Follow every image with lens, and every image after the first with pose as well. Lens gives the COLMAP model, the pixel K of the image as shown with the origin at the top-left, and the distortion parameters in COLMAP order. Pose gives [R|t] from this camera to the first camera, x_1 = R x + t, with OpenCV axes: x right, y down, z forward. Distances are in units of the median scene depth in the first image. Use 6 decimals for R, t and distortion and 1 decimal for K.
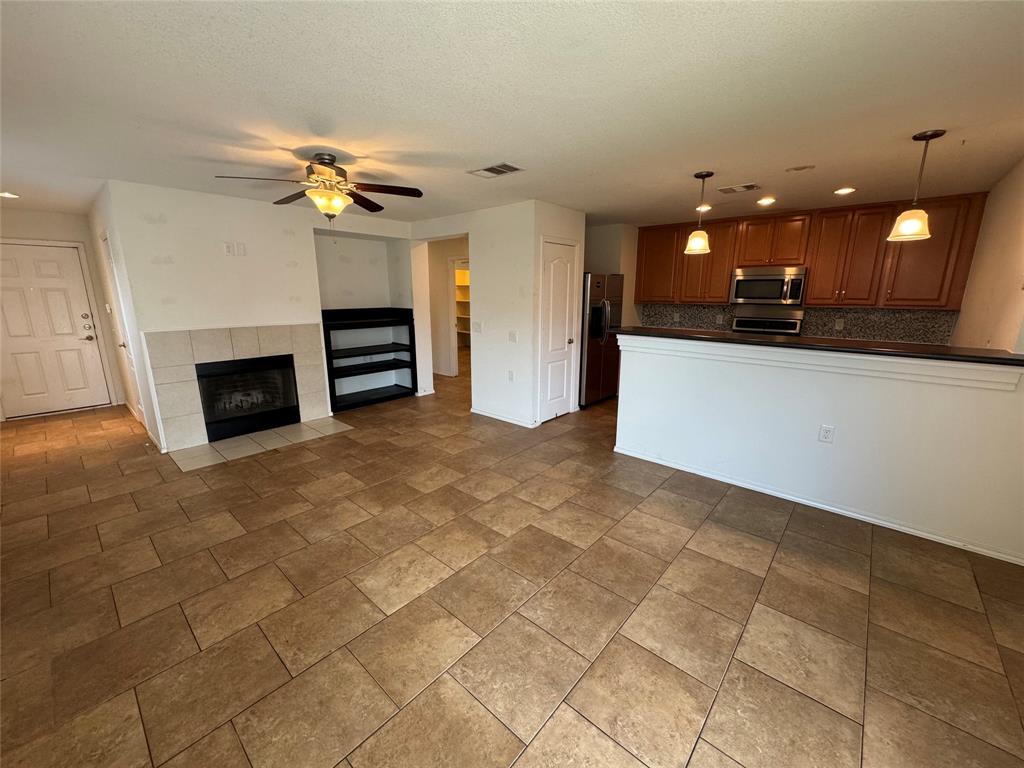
lens RADIAL K [[408.2, 0, 512.0], [0, 408.2, 384.0], [0, 0, 1]] dist [-0.001829, -0.000046]
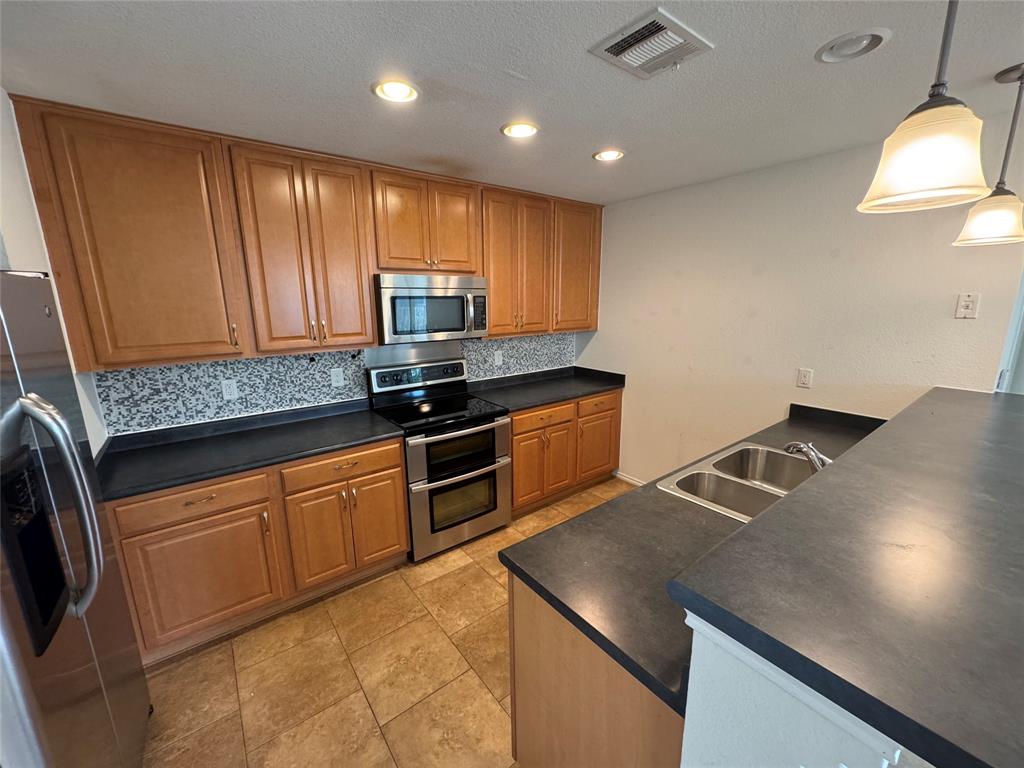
lens RADIAL K [[408.2, 0, 512.0], [0, 408.2, 384.0], [0, 0, 1]] dist [-0.001829, -0.000046]
pose [[0.190809, -0.212097, 0.958440, 0.160294], [0.223840, 0.960056, 0.167892, -0.344393], [-0.955765, 0.182502, 0.230664, 1.290252]]
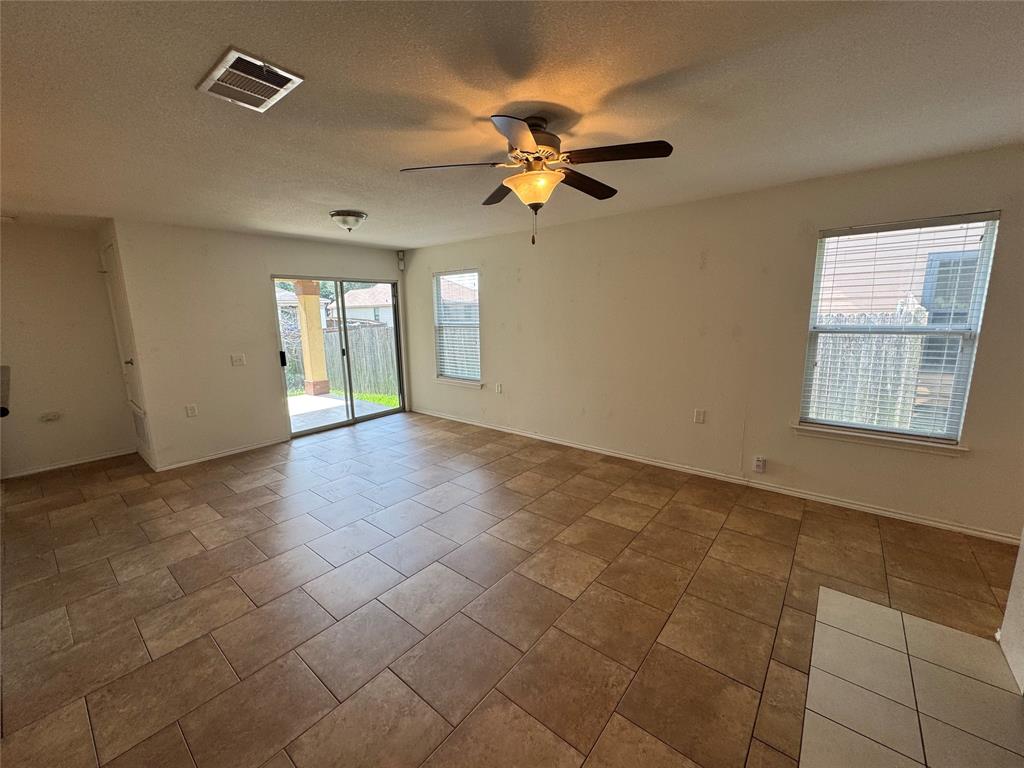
lens RADIAL K [[408.2, 0, 512.0], [0, 408.2, 384.0], [0, 0, 1]] dist [-0.001829, -0.000046]
pose [[-0.999059, 0.023070, -0.036734, -0.349541], [0.007058, 0.922017, 0.387084, -0.377908], [0.042799, 0.386460, -0.921312, 1.663849]]
